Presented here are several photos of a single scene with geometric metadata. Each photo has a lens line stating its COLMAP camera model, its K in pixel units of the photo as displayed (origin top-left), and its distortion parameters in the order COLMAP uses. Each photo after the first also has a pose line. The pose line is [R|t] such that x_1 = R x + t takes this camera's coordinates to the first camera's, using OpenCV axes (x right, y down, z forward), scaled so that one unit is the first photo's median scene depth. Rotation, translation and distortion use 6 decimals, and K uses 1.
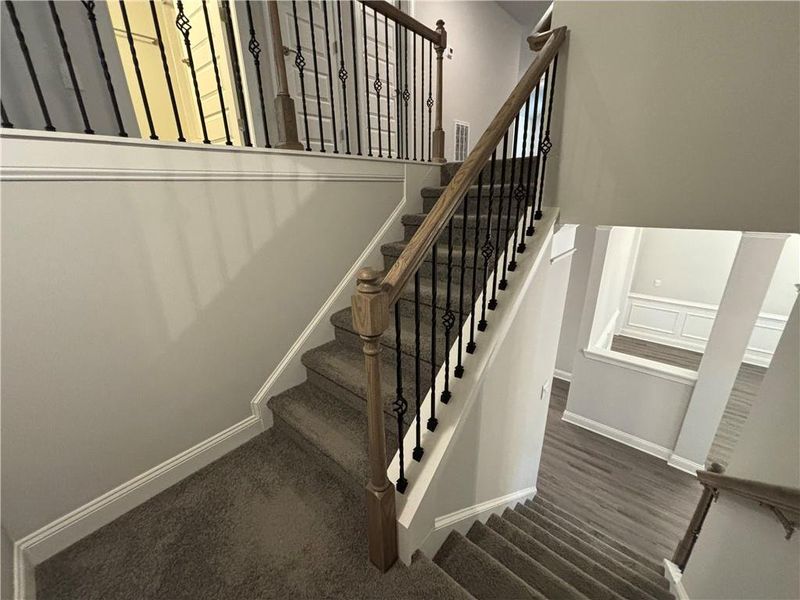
lens RADIAL K [[322.1, 0, 400.0], [0, 322.1, 300.0], [0, 0, 1]] dist [0.003182, 0.000671]
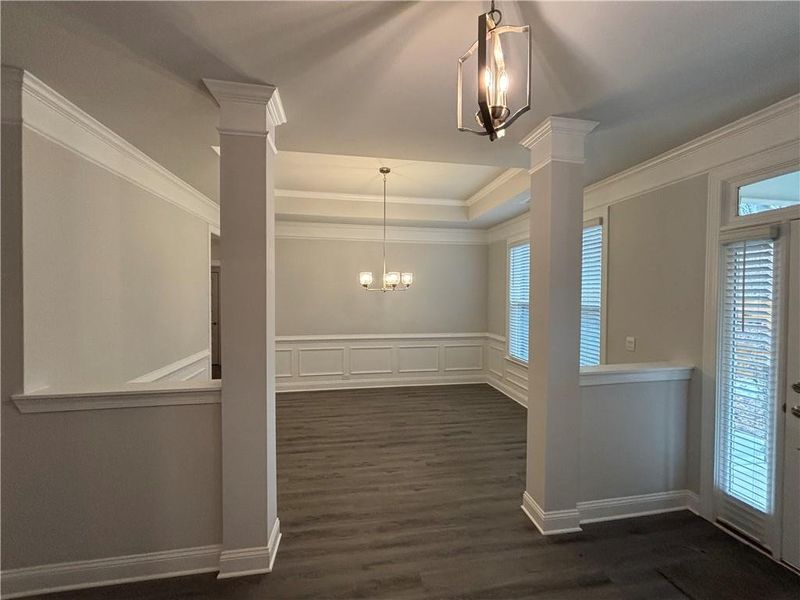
lens RADIAL K [[322.1, 0, 400.0], [0, 322.1, 300.0], [0, 0, 1]] dist [0.003182, 0.000671]
pose [[0.639309, 0.009819, 0.768887, 0.594513], [0.237020, 0.948715, -0.209191, 0.257933], [-0.731509, 0.315979, 0.604195, 0.332396]]
